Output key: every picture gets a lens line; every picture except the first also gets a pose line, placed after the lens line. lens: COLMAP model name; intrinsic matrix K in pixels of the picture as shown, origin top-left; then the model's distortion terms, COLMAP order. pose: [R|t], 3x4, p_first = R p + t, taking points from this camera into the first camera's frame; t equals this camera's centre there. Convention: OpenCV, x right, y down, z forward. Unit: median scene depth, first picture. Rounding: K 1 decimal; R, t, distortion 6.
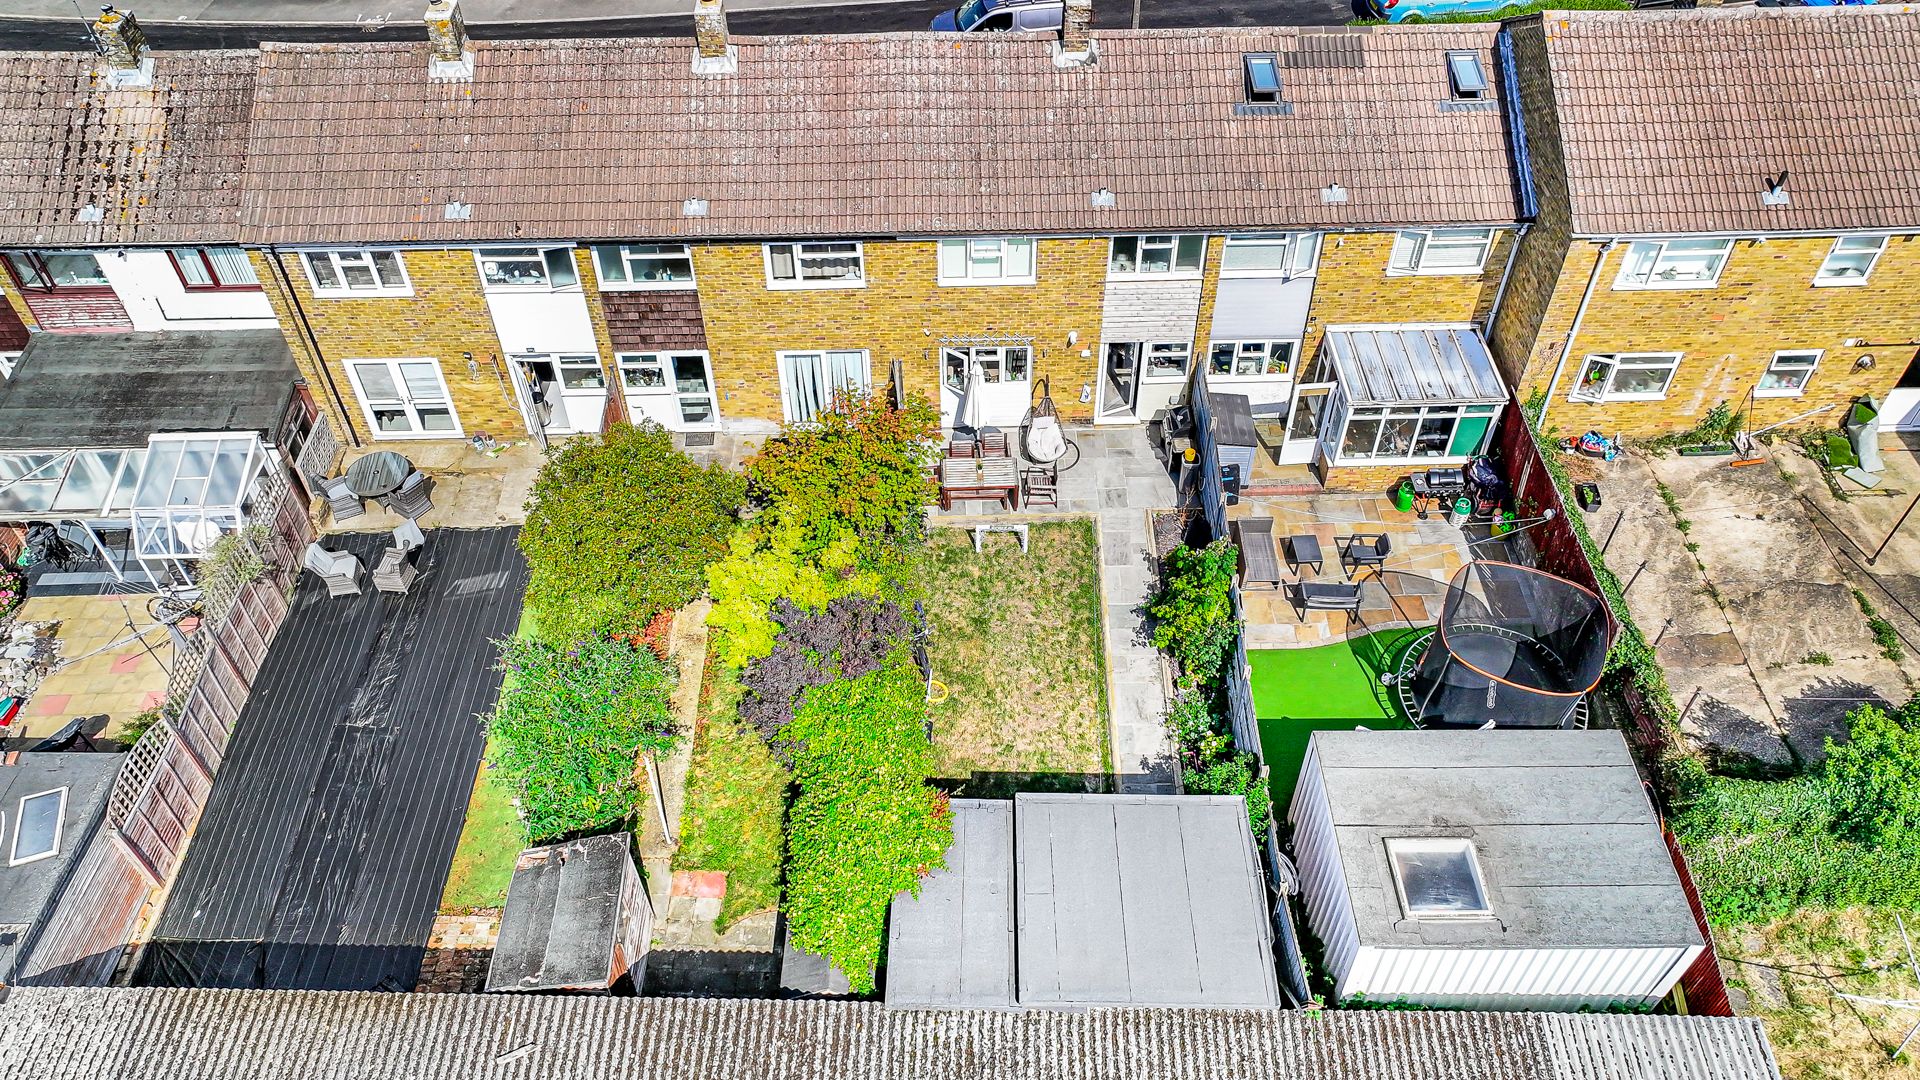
lens RADIAL K [[1377.8, 0, 960.0], [0, 1377.8, 540.0], [0, 0, 1]] dist [0.000976, 0.011886]
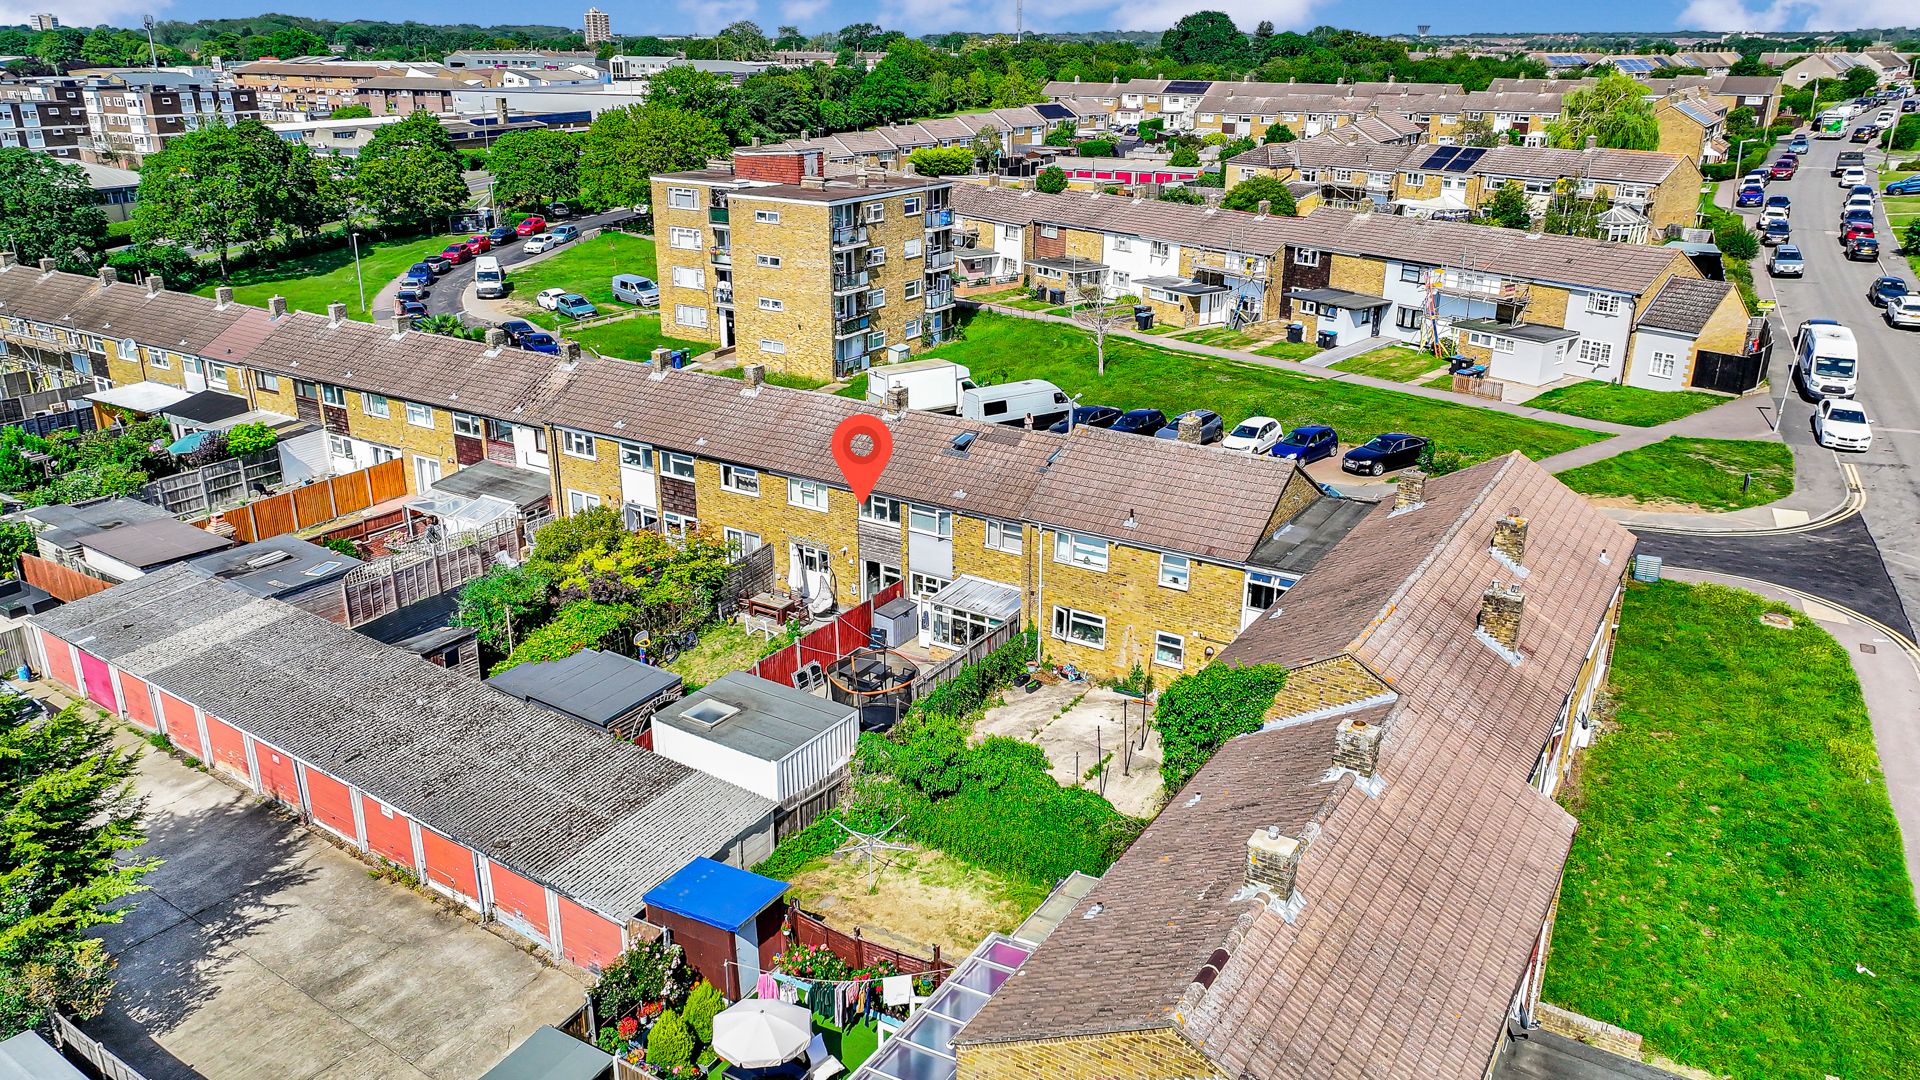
lens RADIAL K [[1331.6, 0, 960.0], [0, 1331.6, 540.0], [0, 0, 1]] dist [0.004538, 0.006997]
pose [[0.838244, 0.203633, -0.505846, 1.155314], [-0.400914, 0.858936, -0.318586, 0.362318], [0.369615, 0.469854, 0.801637, -0.395954]]
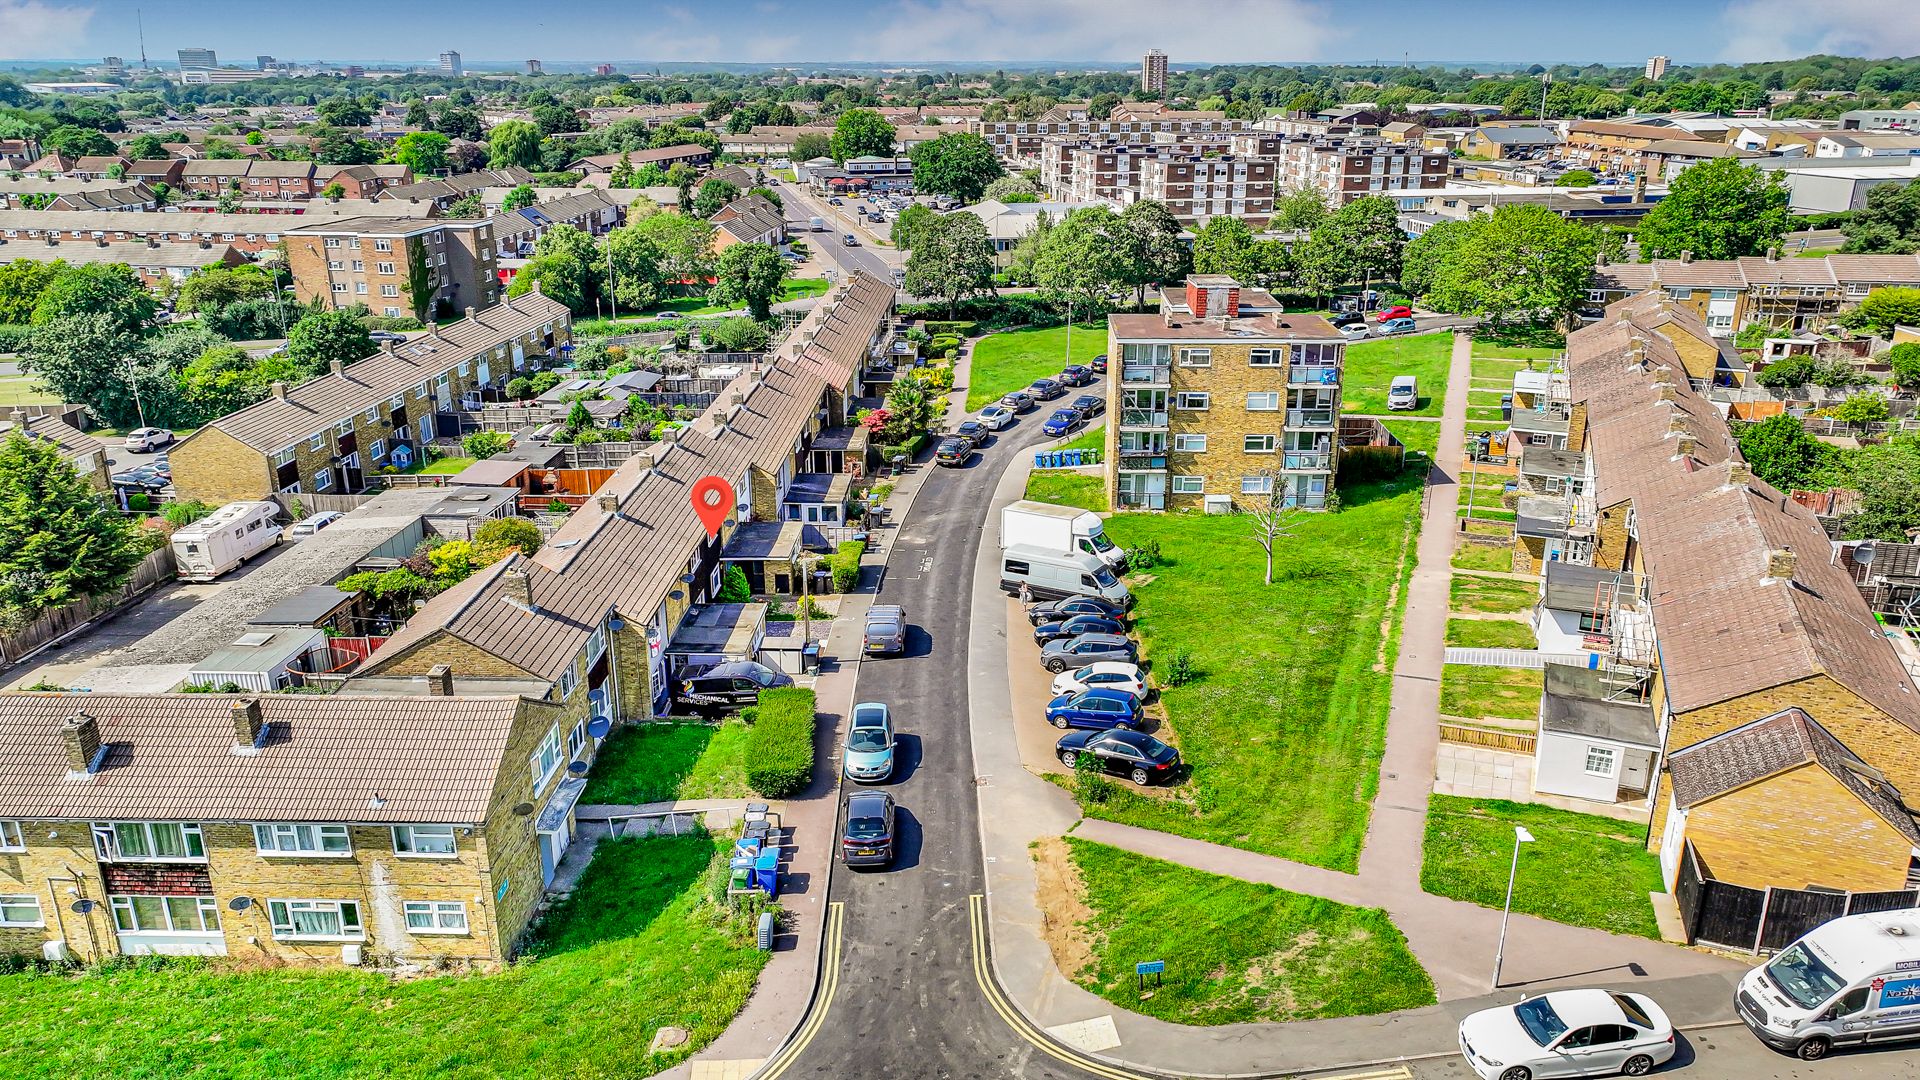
lens RADIAL K [[1331.6, 0, 960.0], [0, 1331.6, 540.0], [0, 0, 1]] dist [0.004538, 0.006997]
pose [[-0.043908, 0.339053, -0.939742, 2.260023], [-0.717628, 0.643717, 0.265780, -1.385741], [0.695041, 0.686055, 0.215050, 0.956543]]
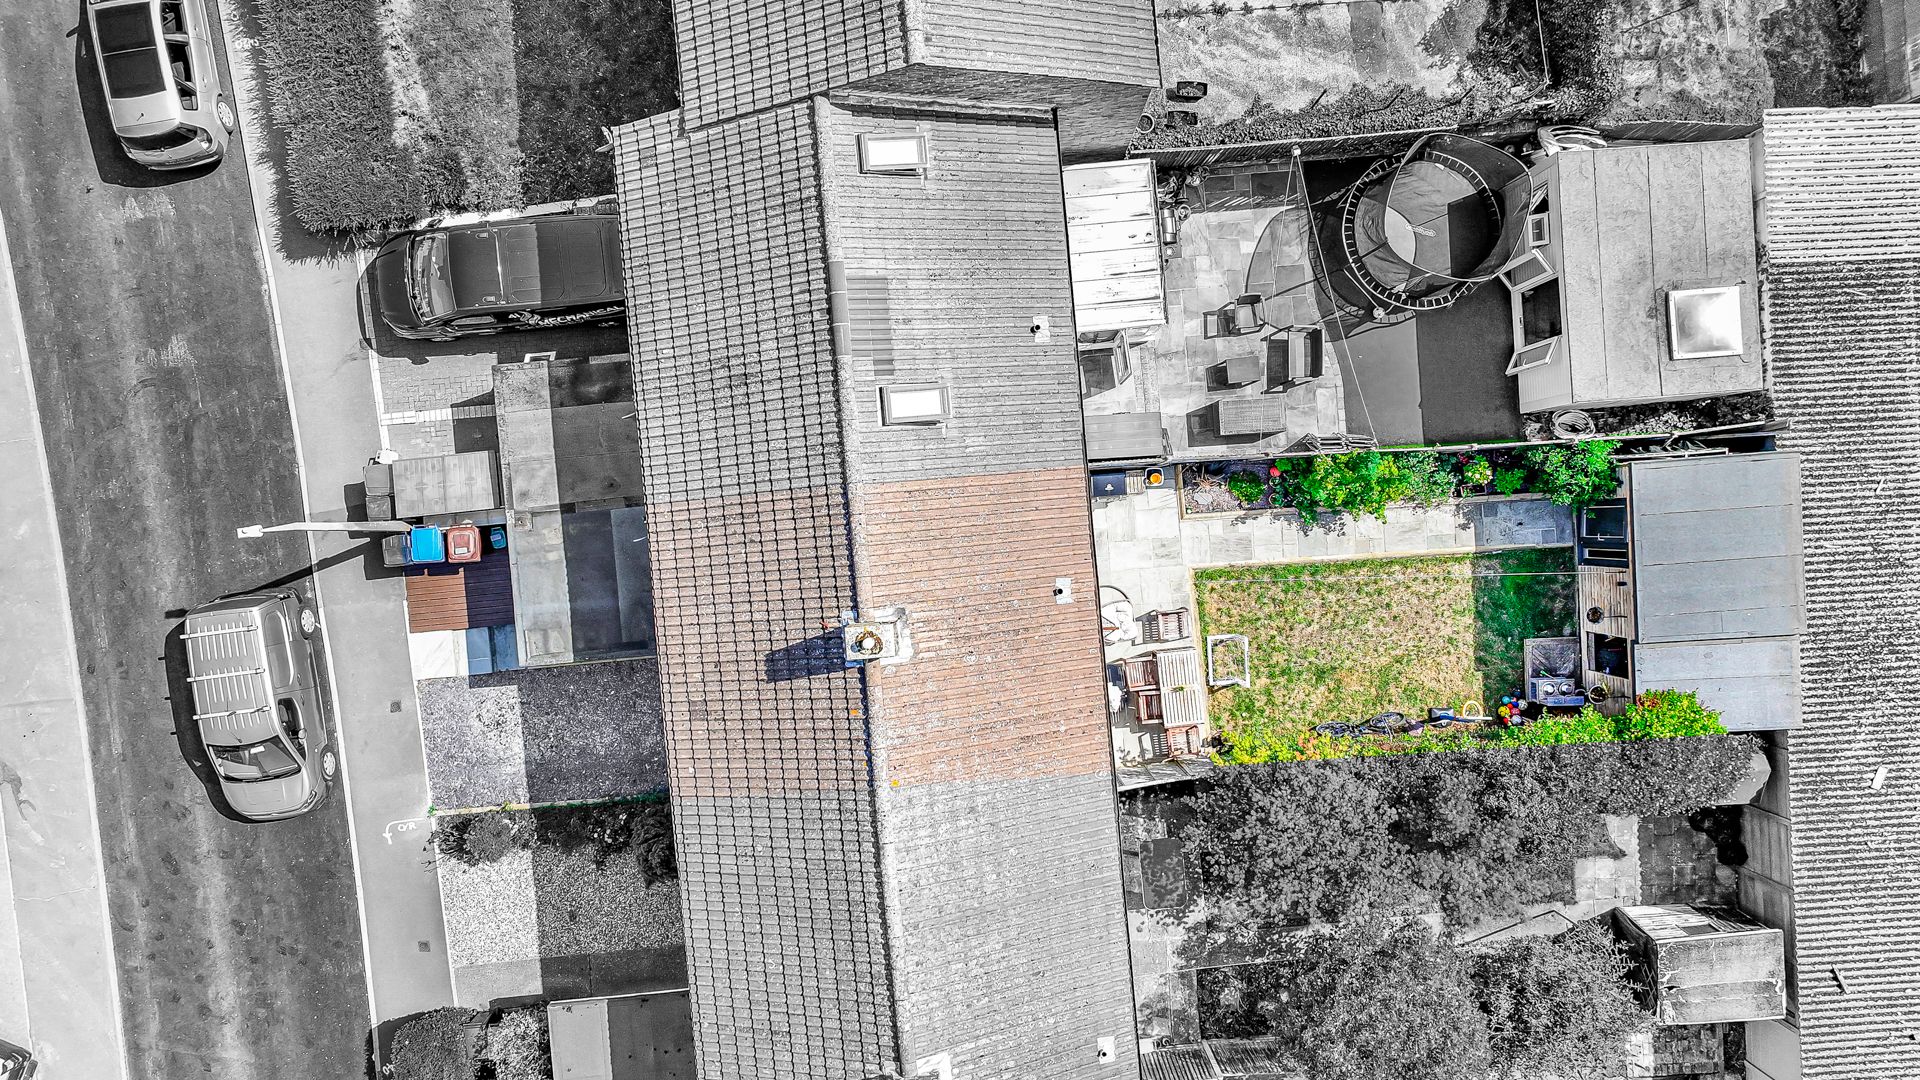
lens RADIAL K [[1377.8, 0, 960.0], [0, 1377.8, 540.0], [0, 0, 1]] dist [0.000976, 0.011886]
pose [[-0.066770, -0.997768, -0.001278, 0.137544], [0.724296, -0.049350, 0.687721, -0.871543], [-0.686248, 0.044993, 0.725974, 0.391712]]
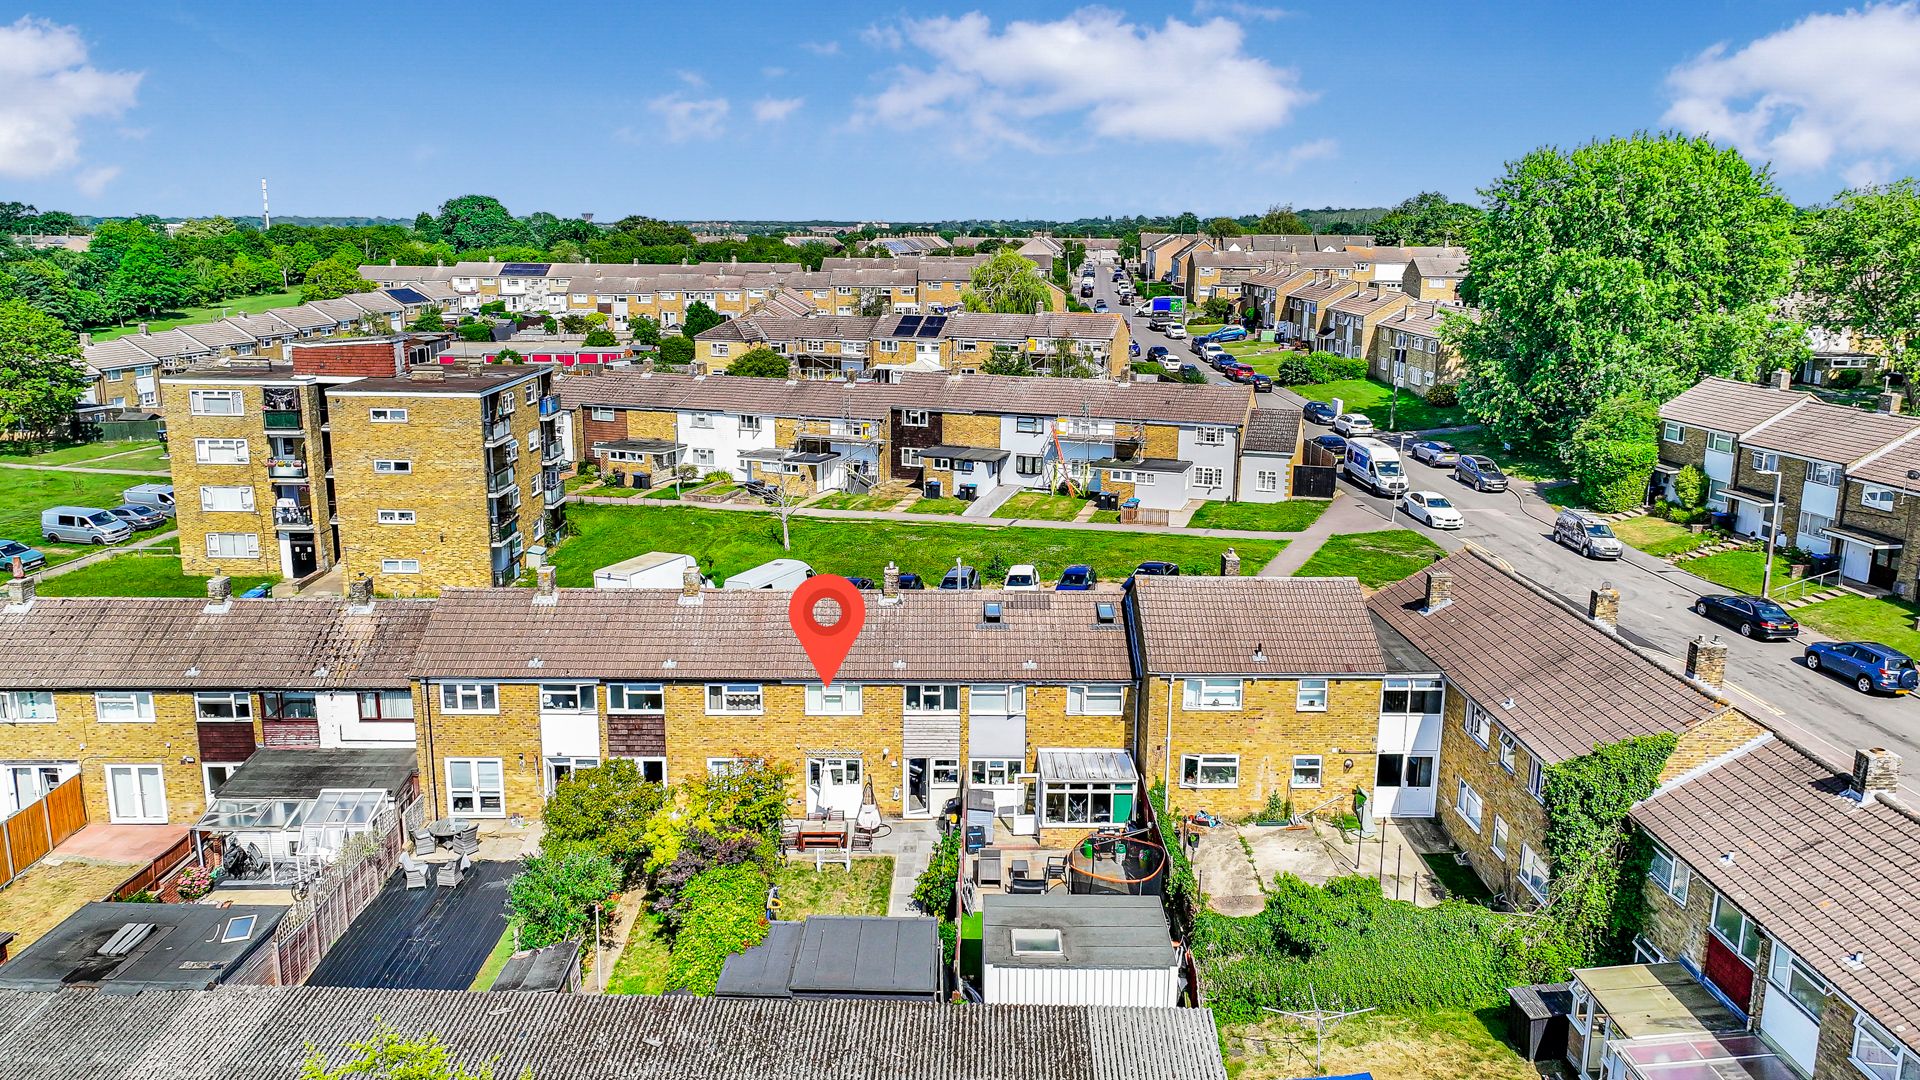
lens RADIAL K [[1358.2, 0, 949.9], [0, 1358.2, 537.4], [0, 0, 1]] dist [0.009750, -0.000445]
pose [[0.999807, 0.018080, -0.007646, 0.173608], [-0.019306, 0.835208, -0.549595, 0.558067], [-0.003551, 0.549636, 0.835397, -0.535328]]
